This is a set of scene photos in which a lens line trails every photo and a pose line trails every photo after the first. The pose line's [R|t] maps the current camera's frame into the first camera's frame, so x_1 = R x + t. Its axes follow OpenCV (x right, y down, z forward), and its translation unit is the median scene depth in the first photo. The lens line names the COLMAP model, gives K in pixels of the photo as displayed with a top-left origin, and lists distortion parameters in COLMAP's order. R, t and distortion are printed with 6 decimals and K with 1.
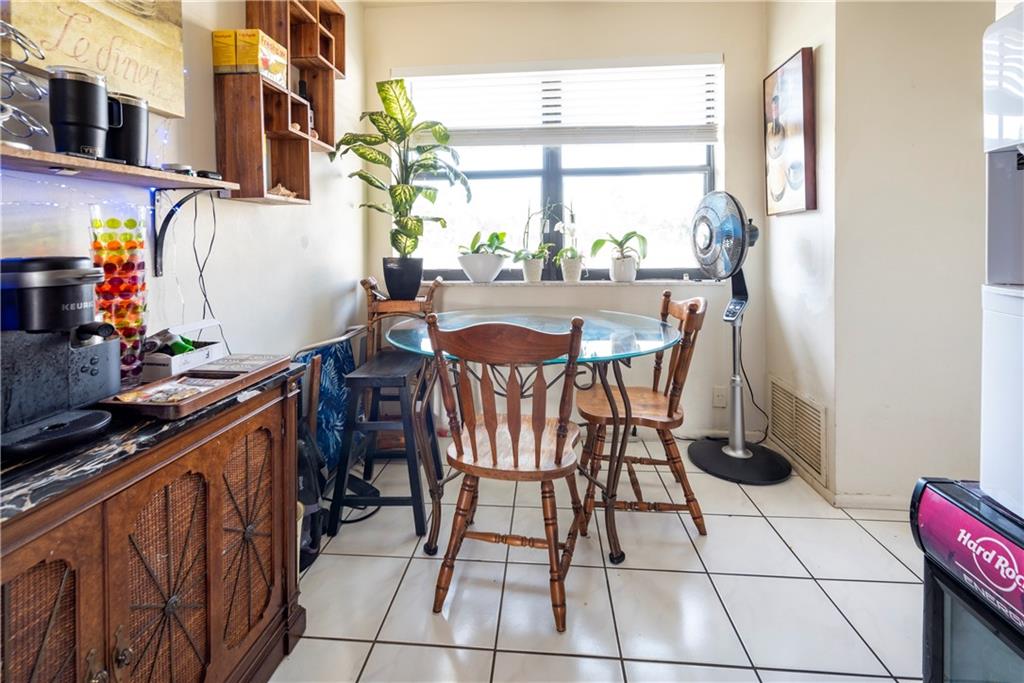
lens RADIAL K [[428.6, 0, 517.1], [0, 428.6, 276.6], [0, 0, 1]] dist [0.000483, -0.000104]
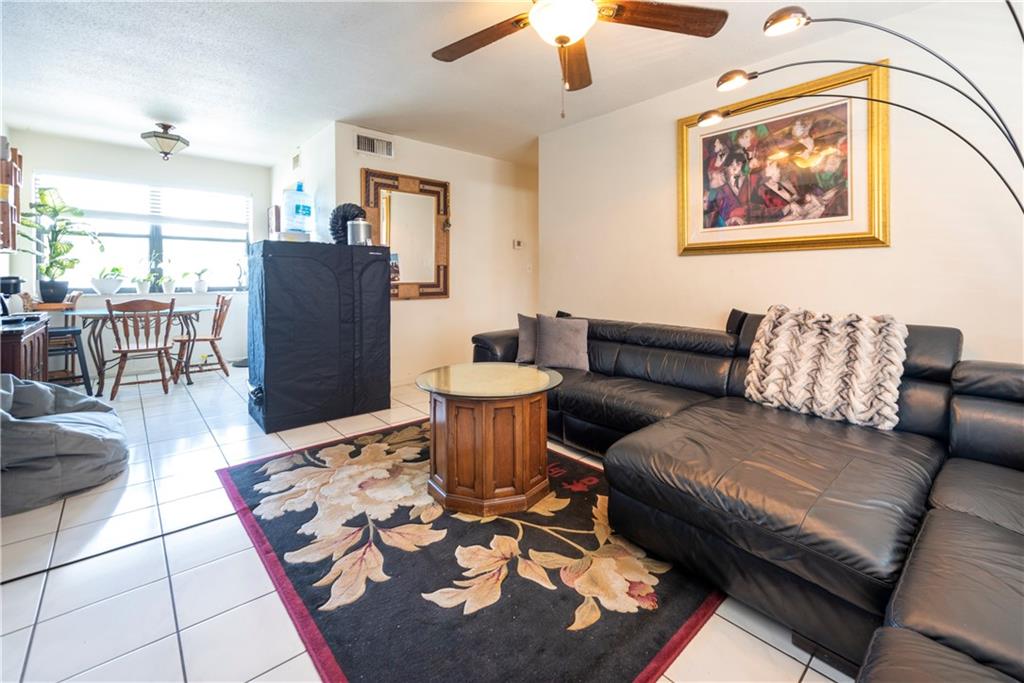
lens RADIAL K [[428.6, 0, 517.1], [0, 428.6, 276.6], [0, 0, 1]] dist [0.000483, -0.000104]
pose [[0.681640, 0.013602, 0.731561, -0.247850], [0.039438, 0.997691, -0.055297, 0.118049], [-0.730624, 0.066544, 0.679530, -1.673377]]
